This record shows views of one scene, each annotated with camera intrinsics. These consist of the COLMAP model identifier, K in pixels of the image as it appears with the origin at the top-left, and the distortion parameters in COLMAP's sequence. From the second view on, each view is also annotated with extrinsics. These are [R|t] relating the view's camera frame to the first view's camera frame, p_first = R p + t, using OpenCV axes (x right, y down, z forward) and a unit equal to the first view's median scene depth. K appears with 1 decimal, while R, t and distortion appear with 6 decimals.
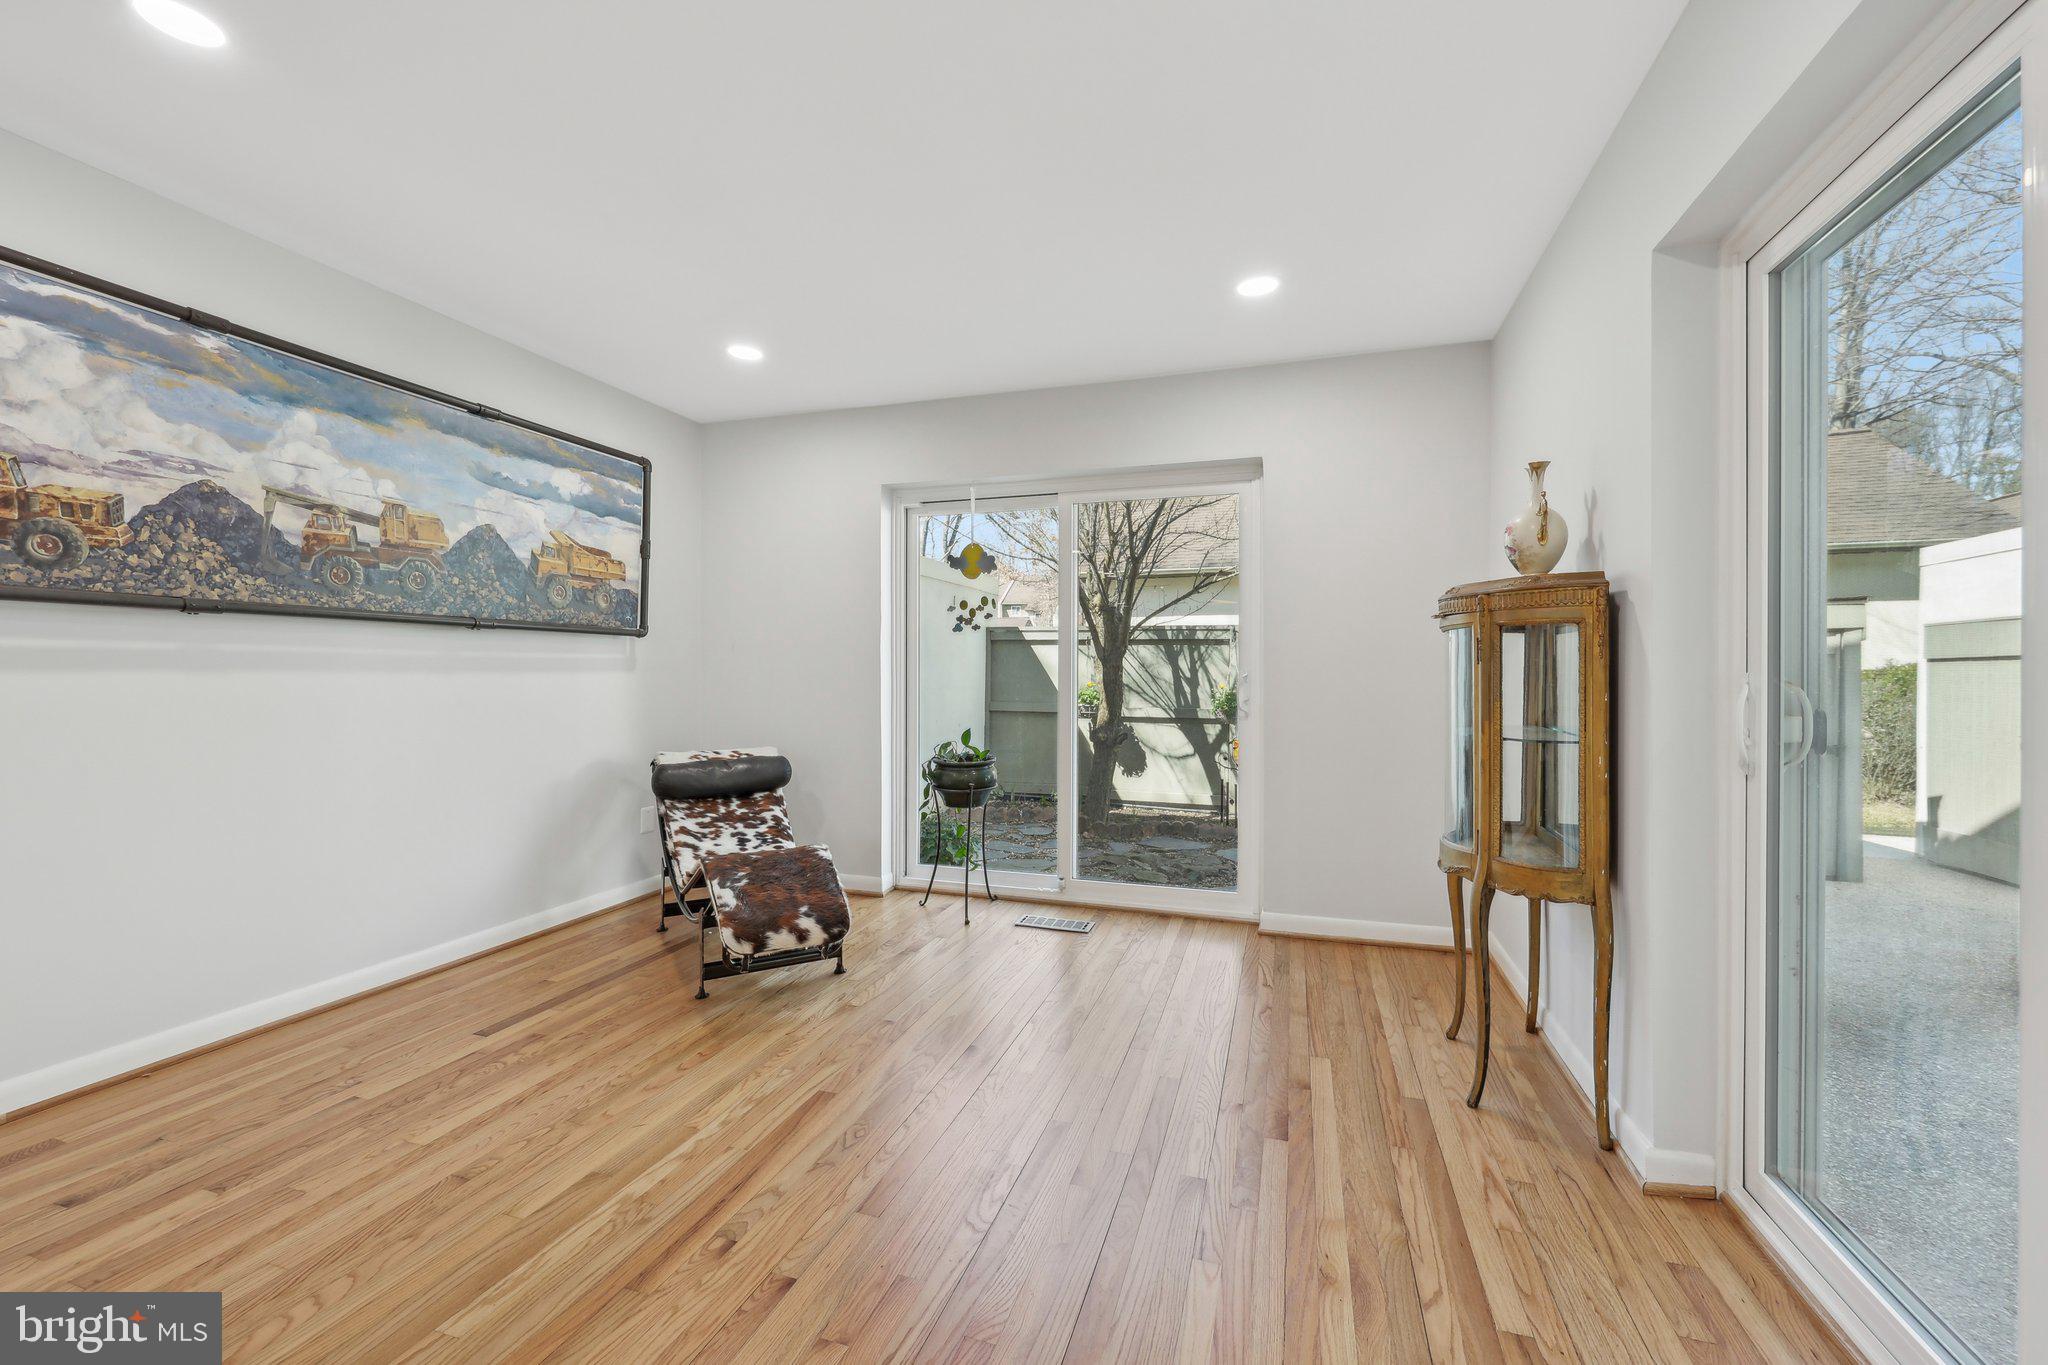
lens RADIAL K [[853.5, 0, 1024.6], [0, 853.5, 680.6], [0, 0, 1]] dist [0.002658, -0.000271]
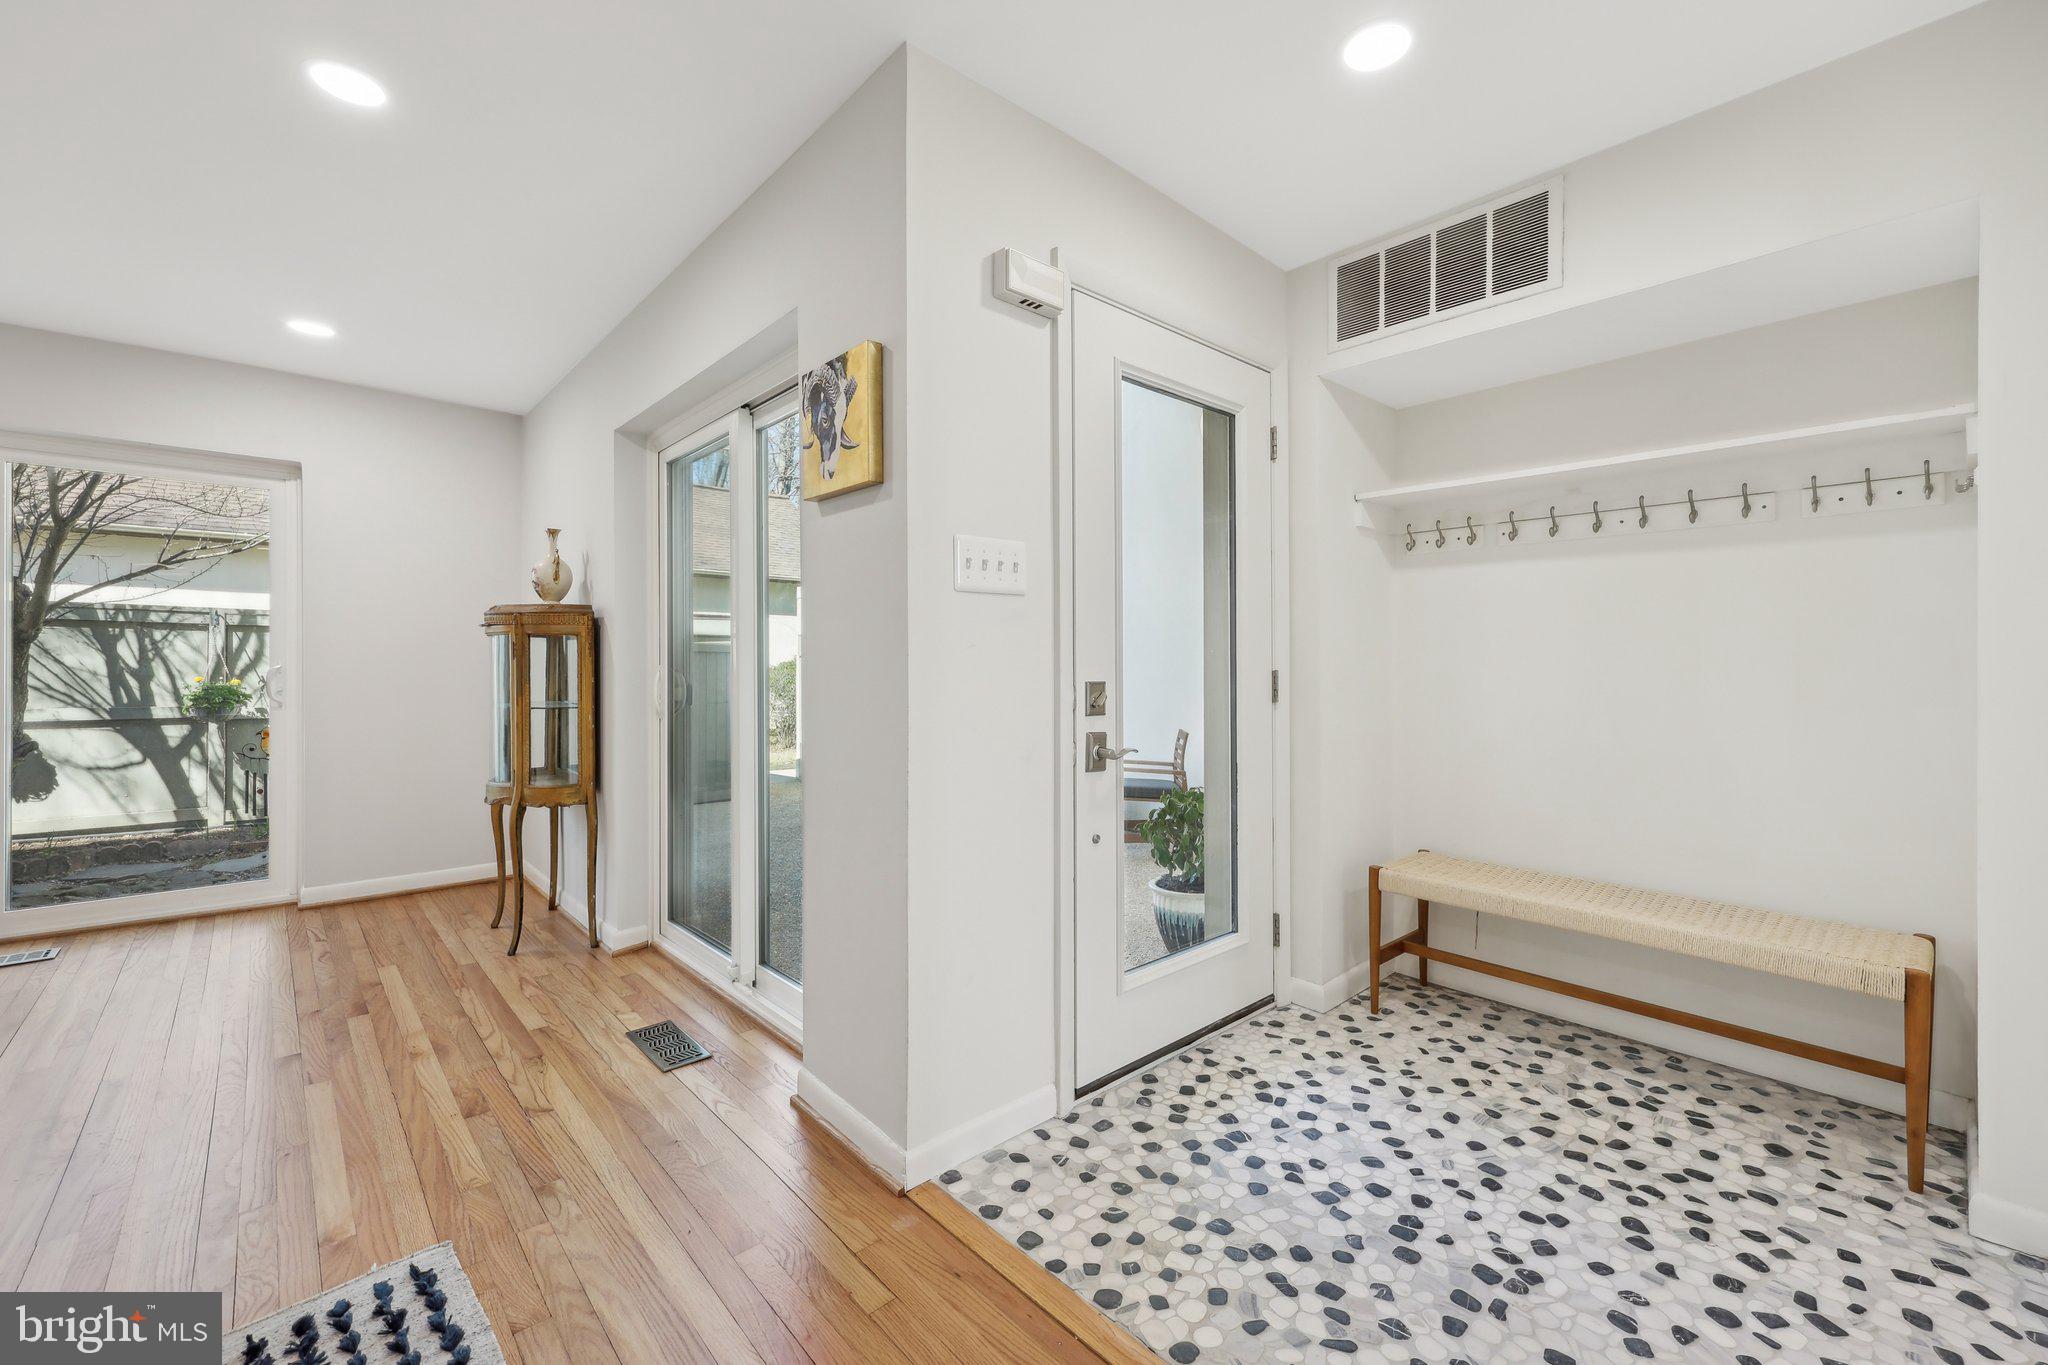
lens RADIAL K [[829.1, 0, 1041.9], [0, 829.1, 665.1], [0, 0, 1]] dist [-0.002223, -0.000172]
pose [[0.488866, -0.000957, 0.872358, -0.232139], [0.006431, 0.999976, -0.002506, 0.000257], [-0.872335, 0.006835, 0.488861, -0.424369]]
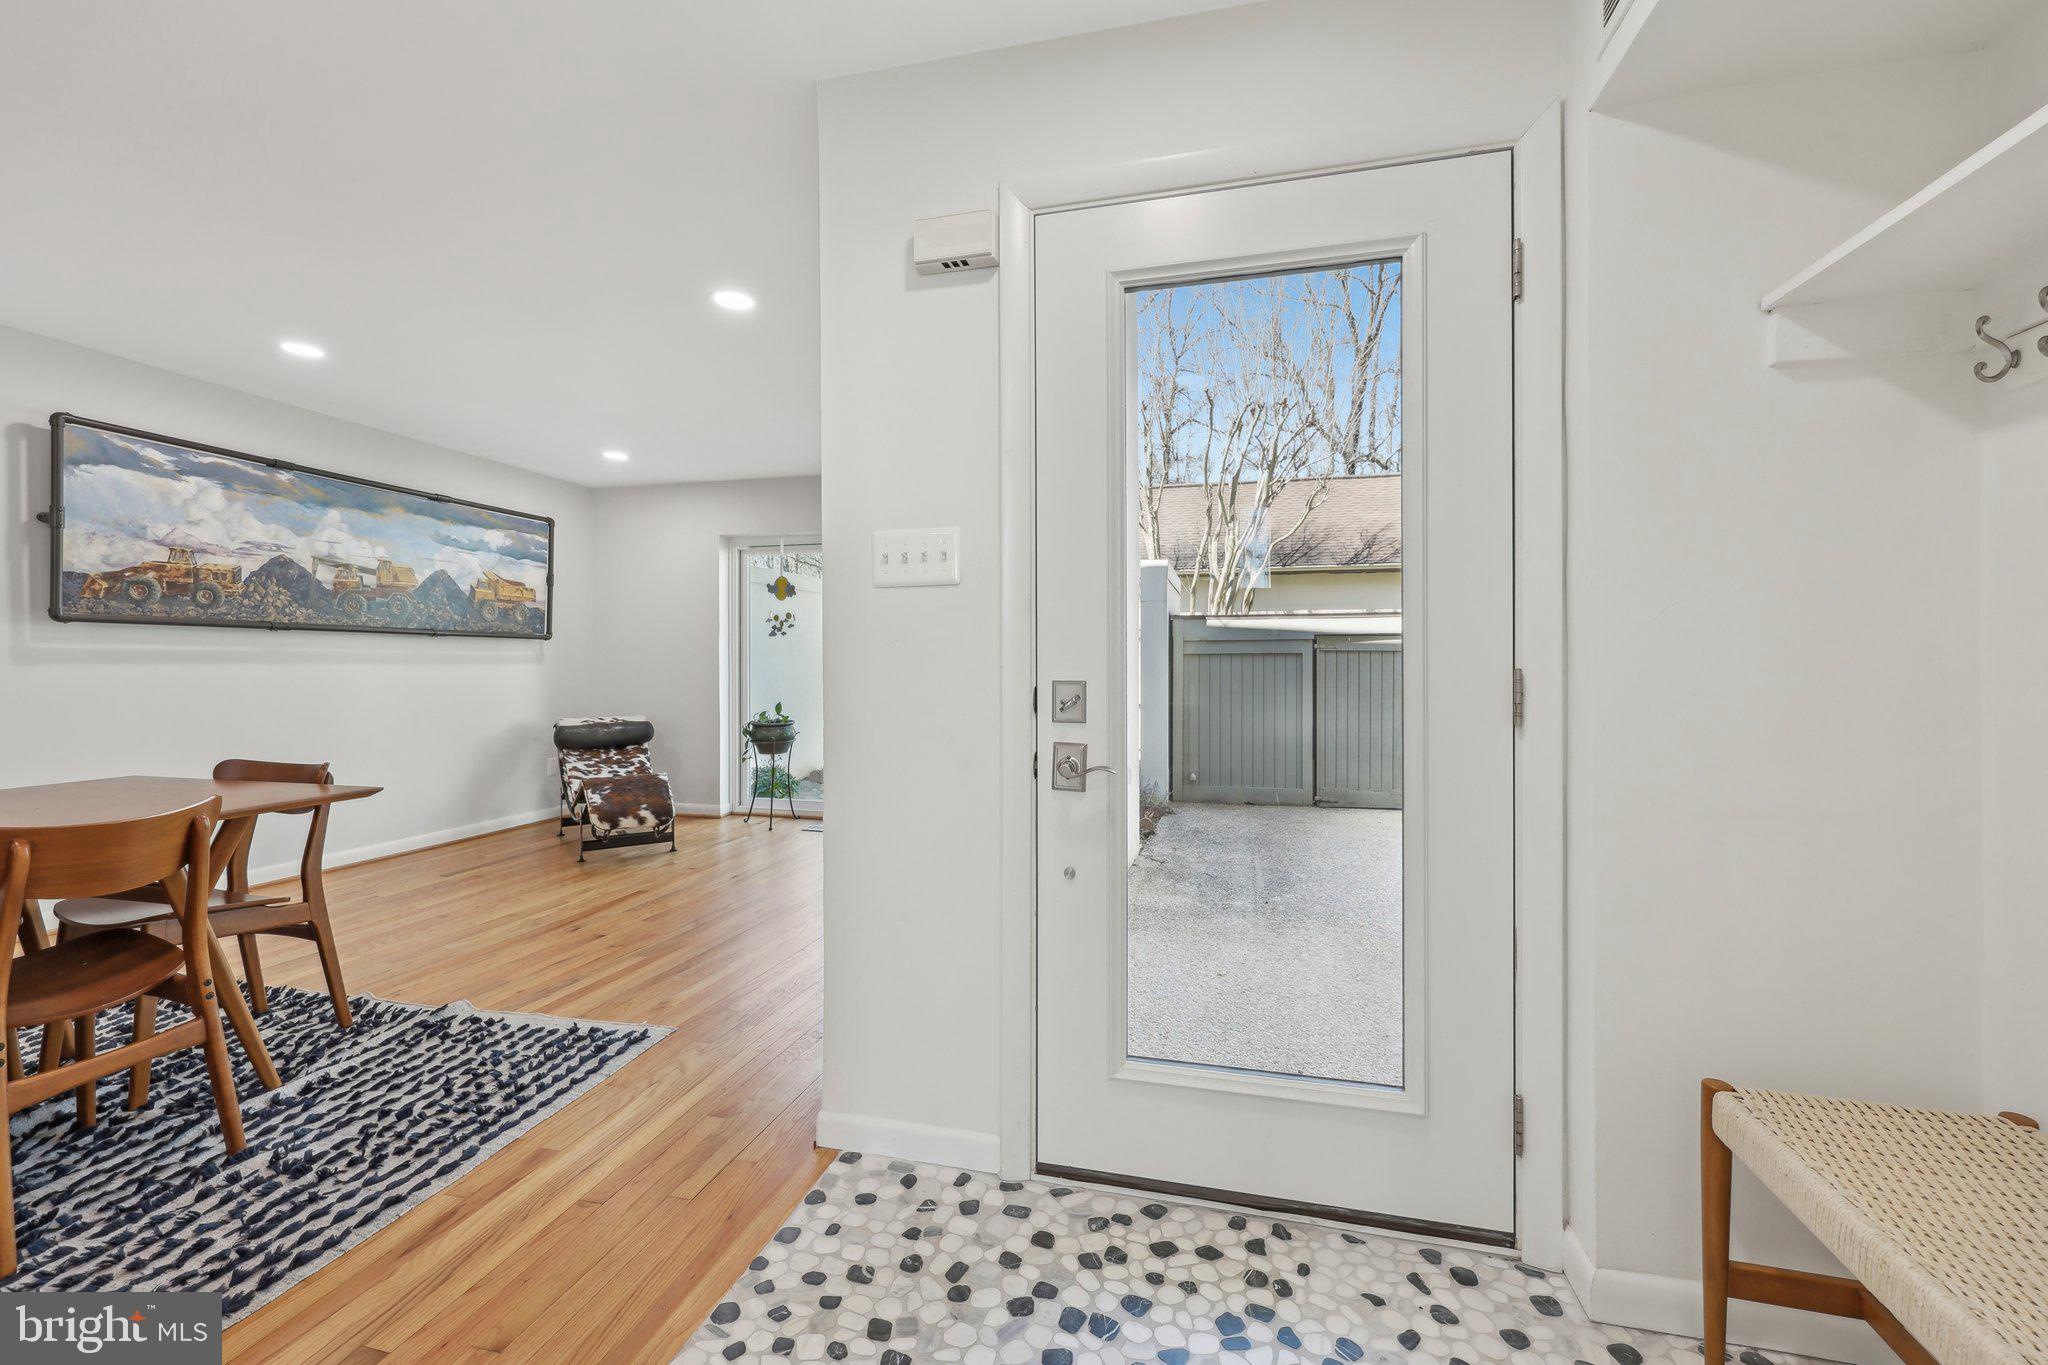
lens RADIAL K [[837.4, 0, 1018.4], [0, 837.4, 672.6], [0, 0, 1]] dist [0.009319, -0.005086]
pose [[0.997512, -0.001003, 0.070486, 0.374428], [0.000952, 0.999999, 0.000754, 0.006694], [-0.070487, -0.000685, 0.997512, -0.722367]]
